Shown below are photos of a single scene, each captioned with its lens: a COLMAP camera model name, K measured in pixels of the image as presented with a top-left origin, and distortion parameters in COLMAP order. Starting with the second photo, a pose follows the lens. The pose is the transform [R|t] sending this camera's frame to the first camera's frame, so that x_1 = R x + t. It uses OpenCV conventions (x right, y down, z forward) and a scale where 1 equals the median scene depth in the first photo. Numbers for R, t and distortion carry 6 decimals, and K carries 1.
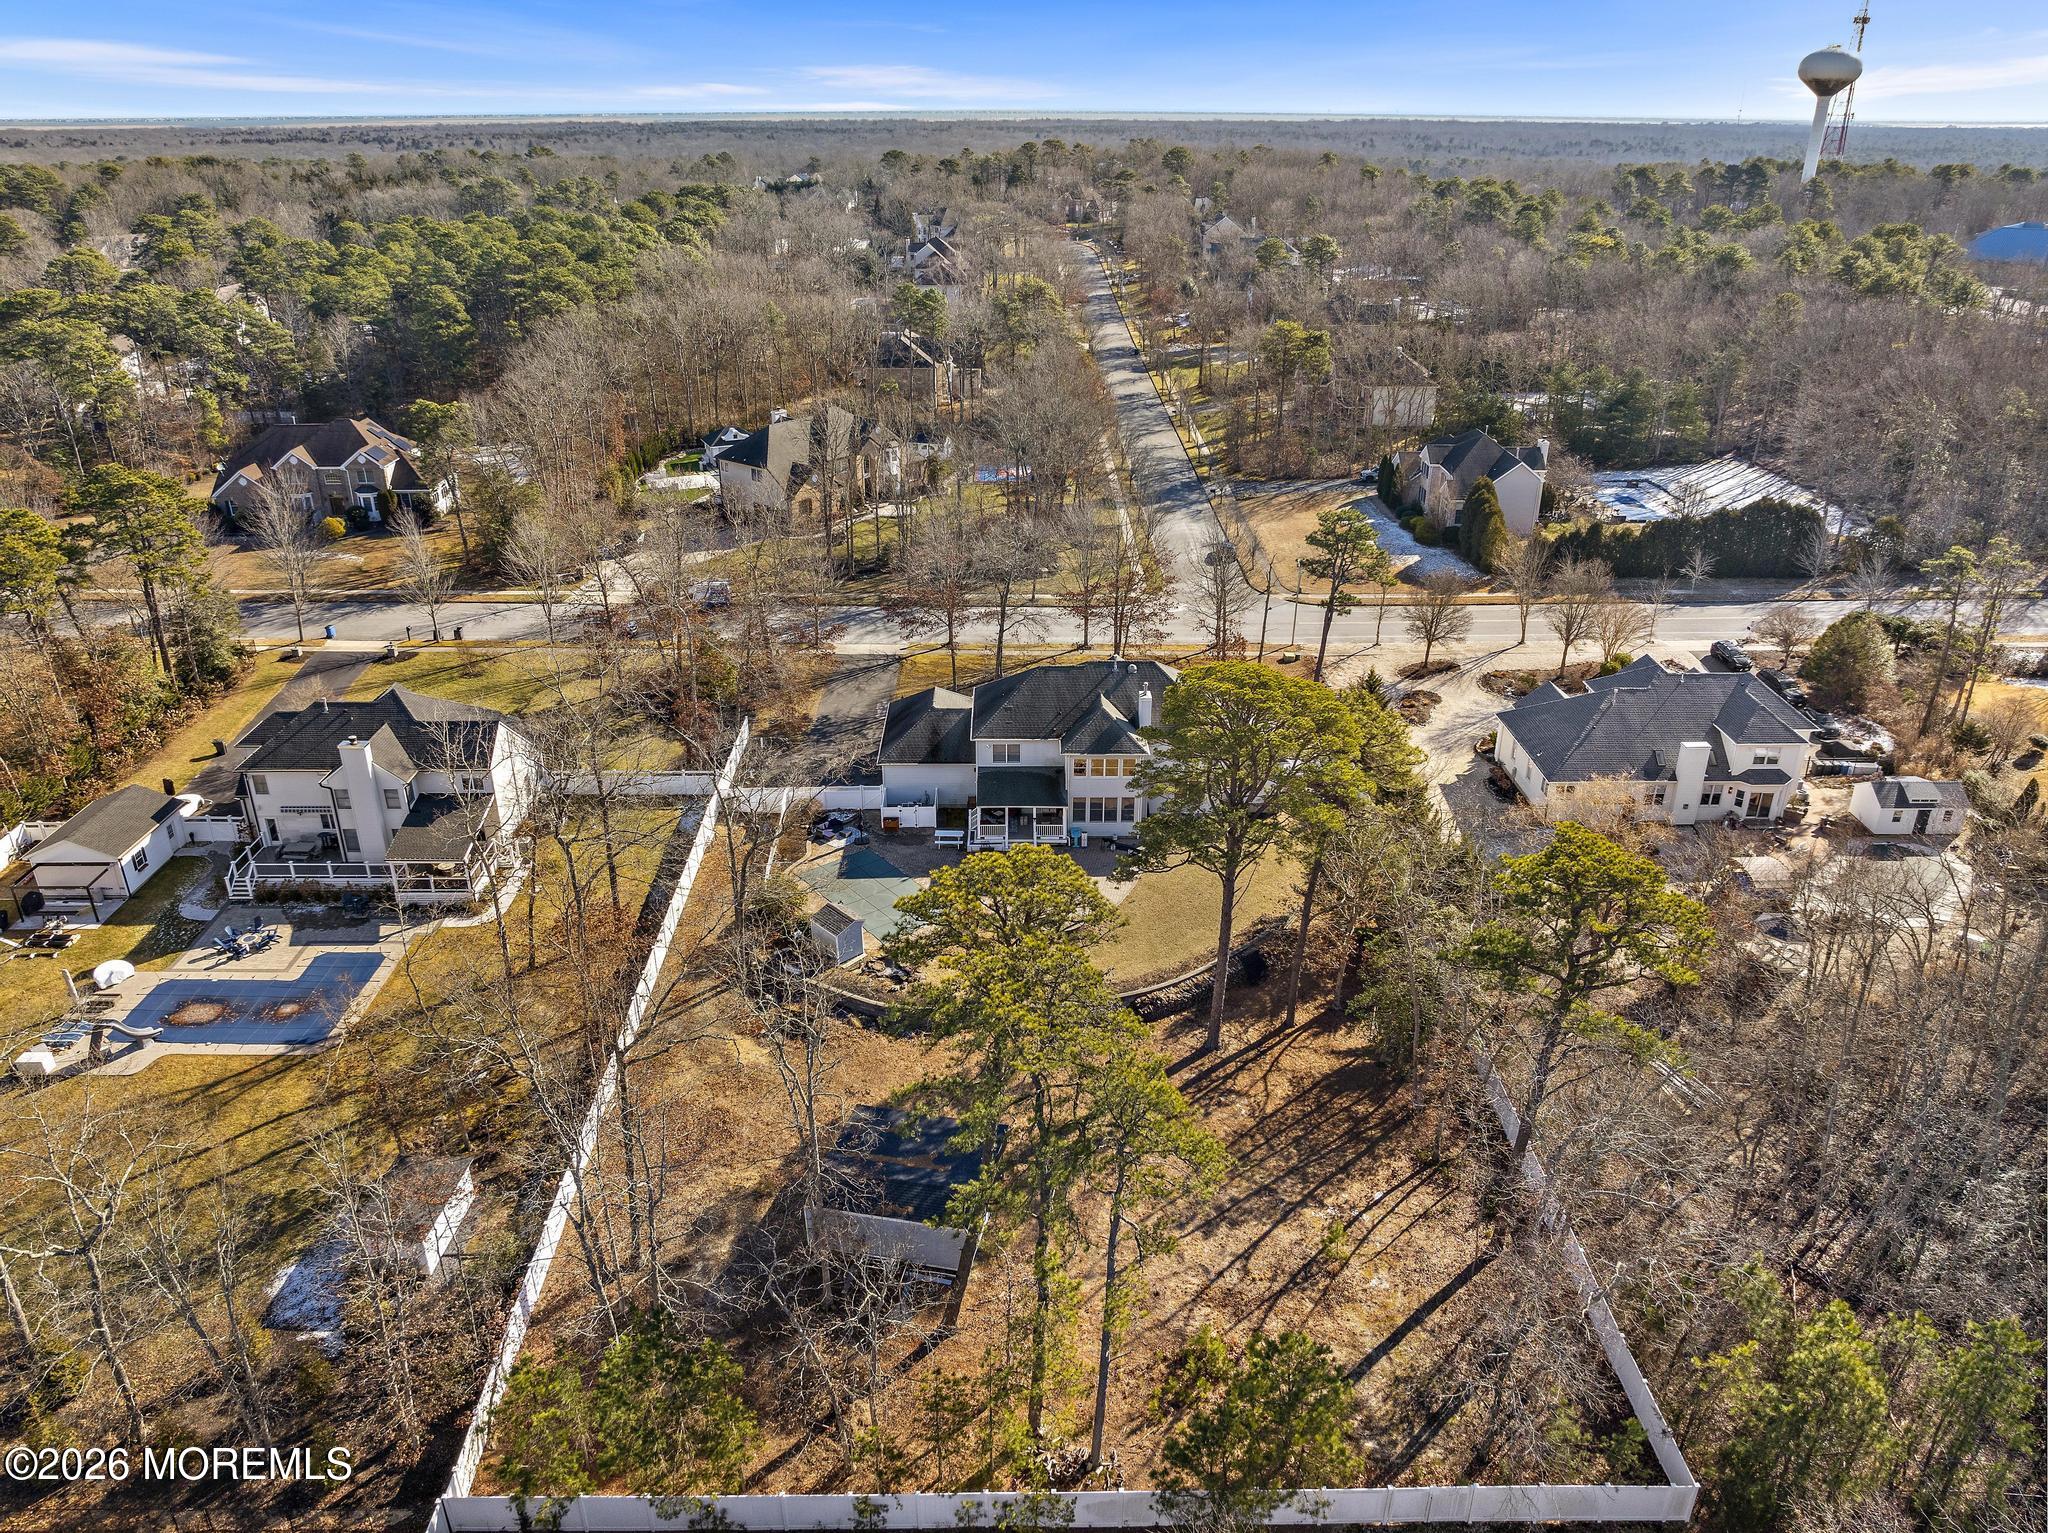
lens RADIAL K [[1464.7, 0, 1029.1], [0, 1464.7, 760.7], [0, 0, 1]] dist [-0.047782, 0.011640]
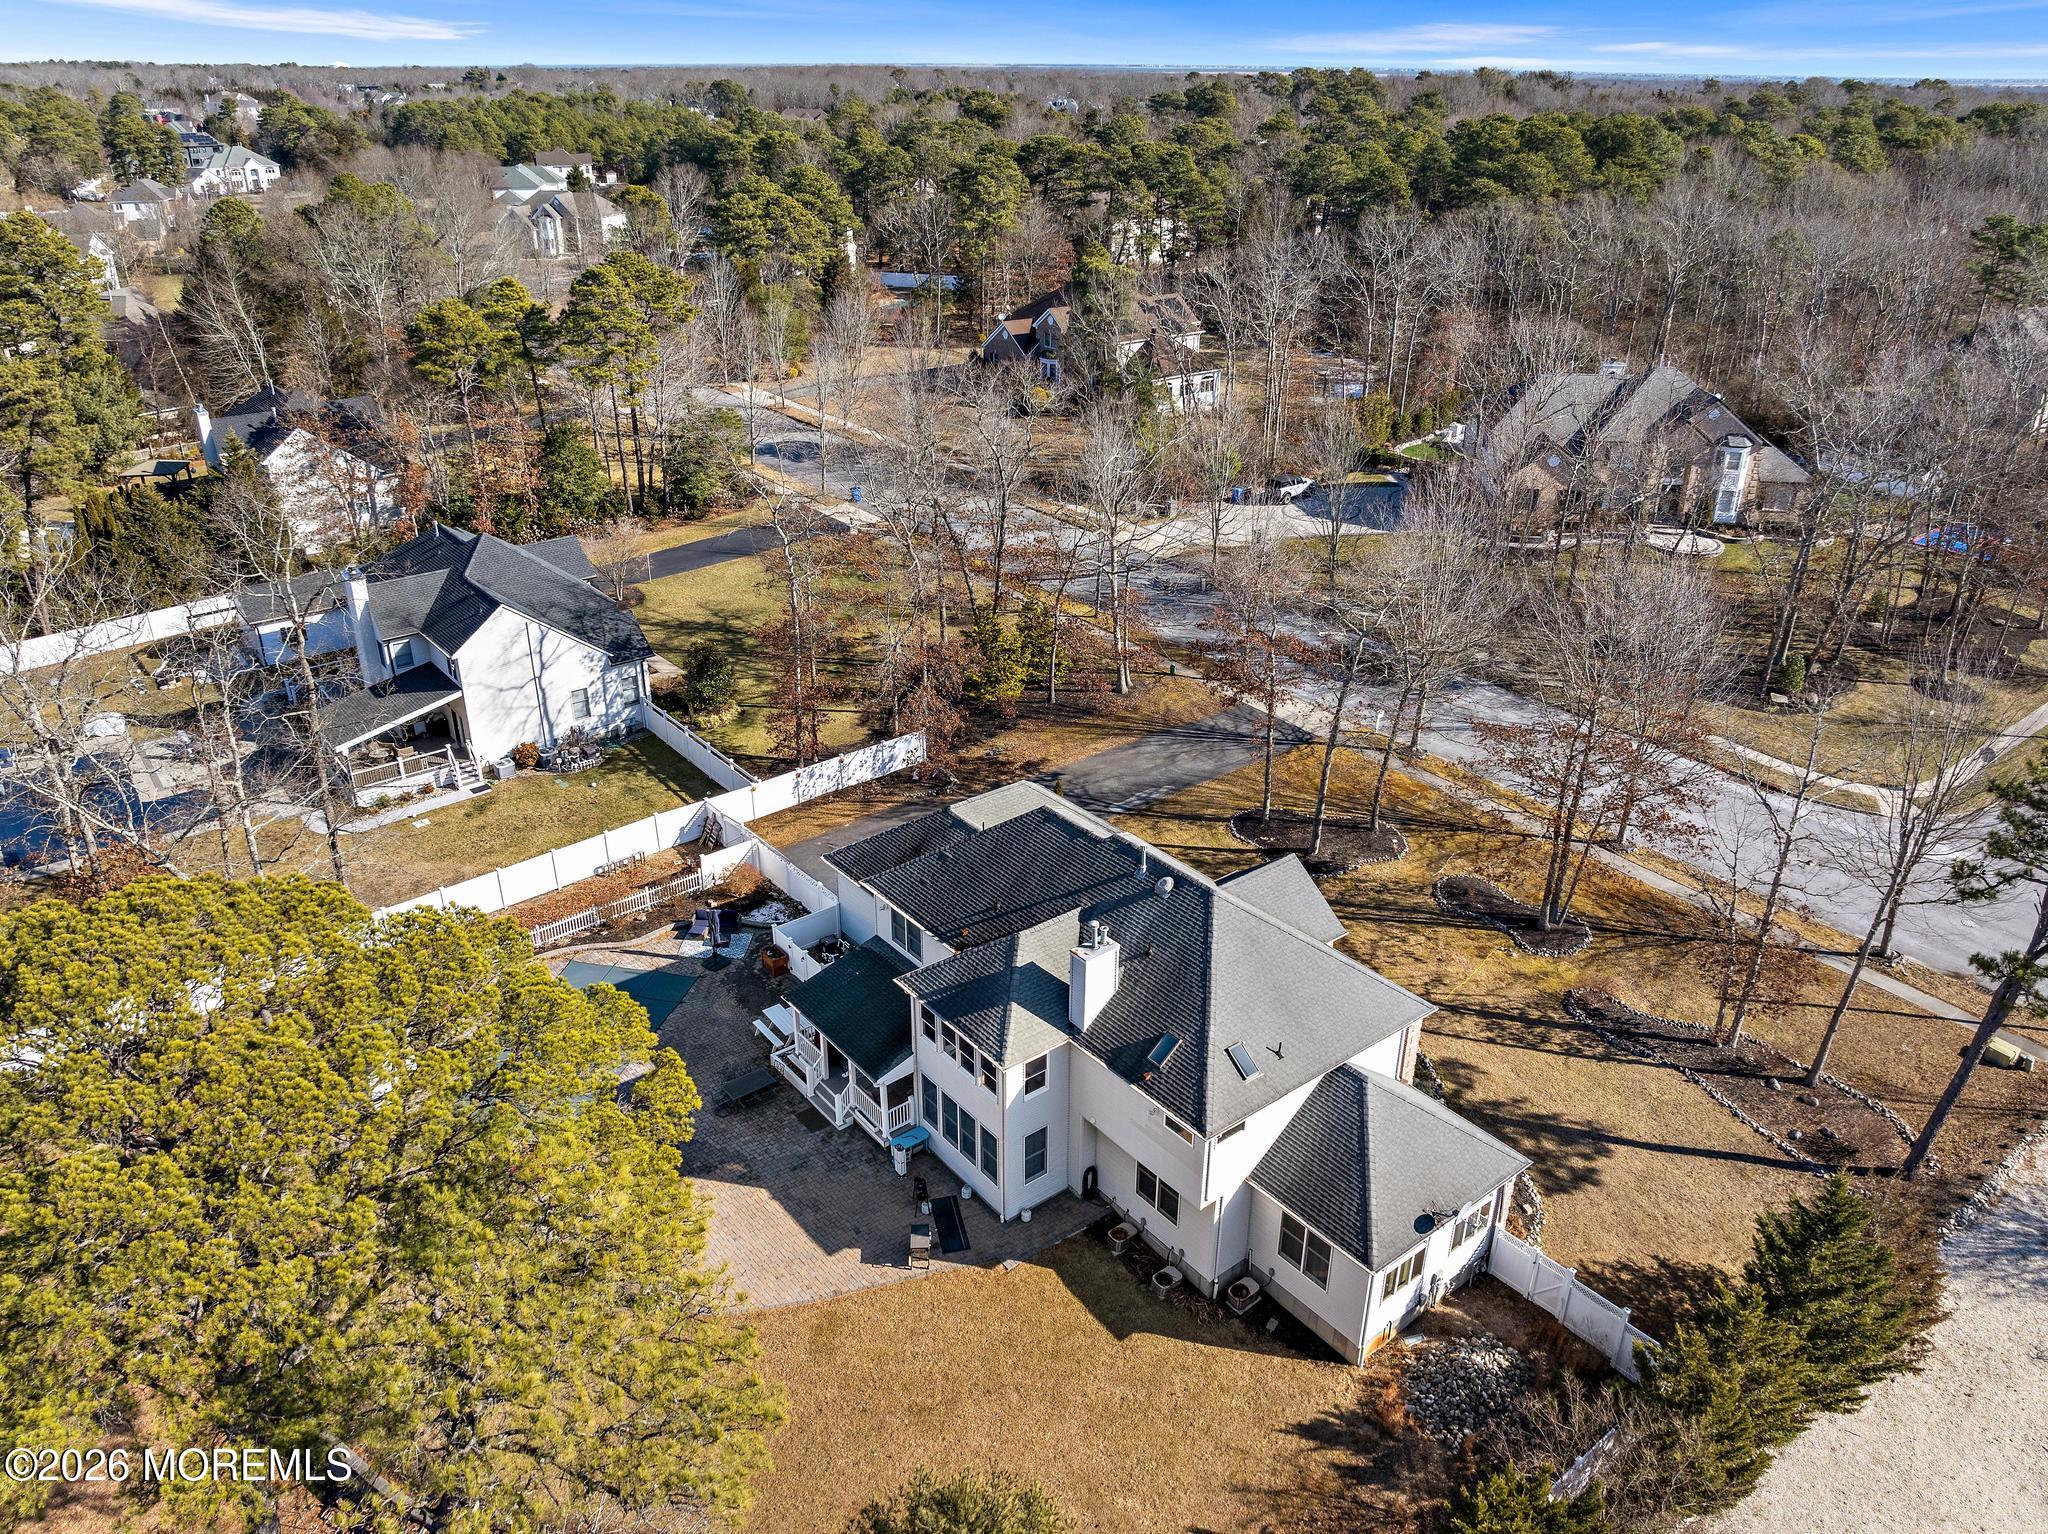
lens RADIAL K [[1464.7, 0, 1019.3], [0, 1464.7, 777.2], [0, 0, 1]] dist [-0.047782, 0.011640]
pose [[0.598915, 0.352180, -0.719215, 0.358722], [-0.329950, 0.926854, 0.179094, -0.161373], [0.729681, 0.130043, 0.671308, 0.664507]]
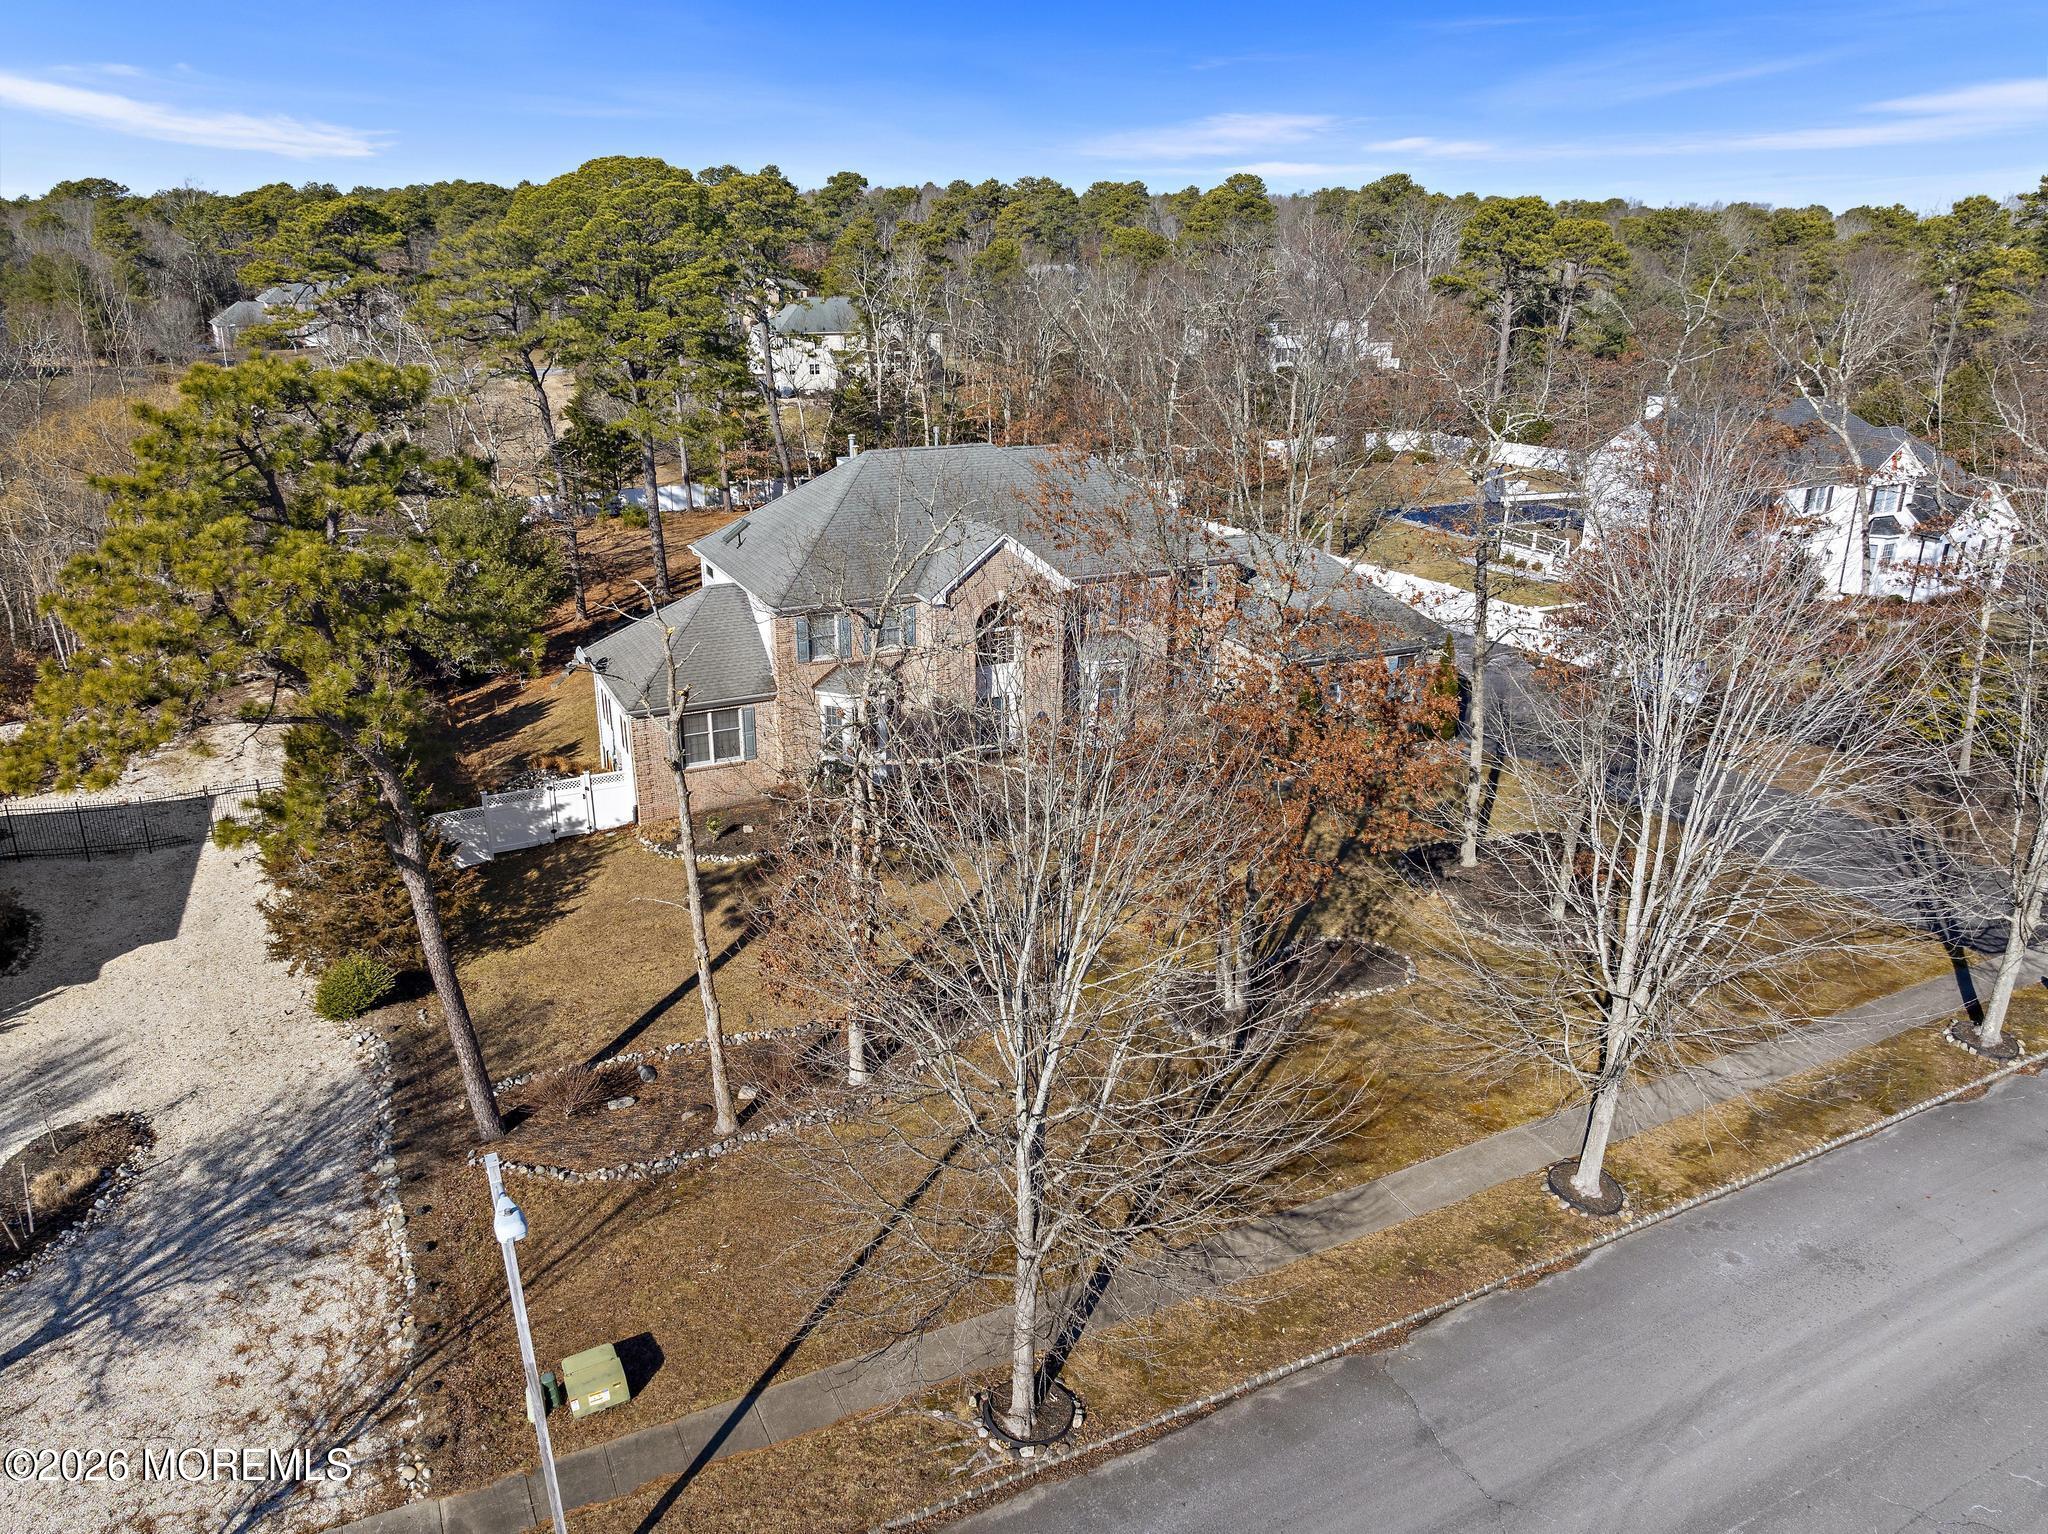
lens RADIAL K [[1425.3, 0, 1032.6], [0, 1425.3, 762.9], [0, 0, 1]] dist [-0.041954, 0.009781]
pose [[-0.907878, 0.142307, -0.394343, 0.238497], [-0.175656, 0.724956, 0.666021, -0.322964], [0.380660, 0.673934, -0.633175, 1.408083]]
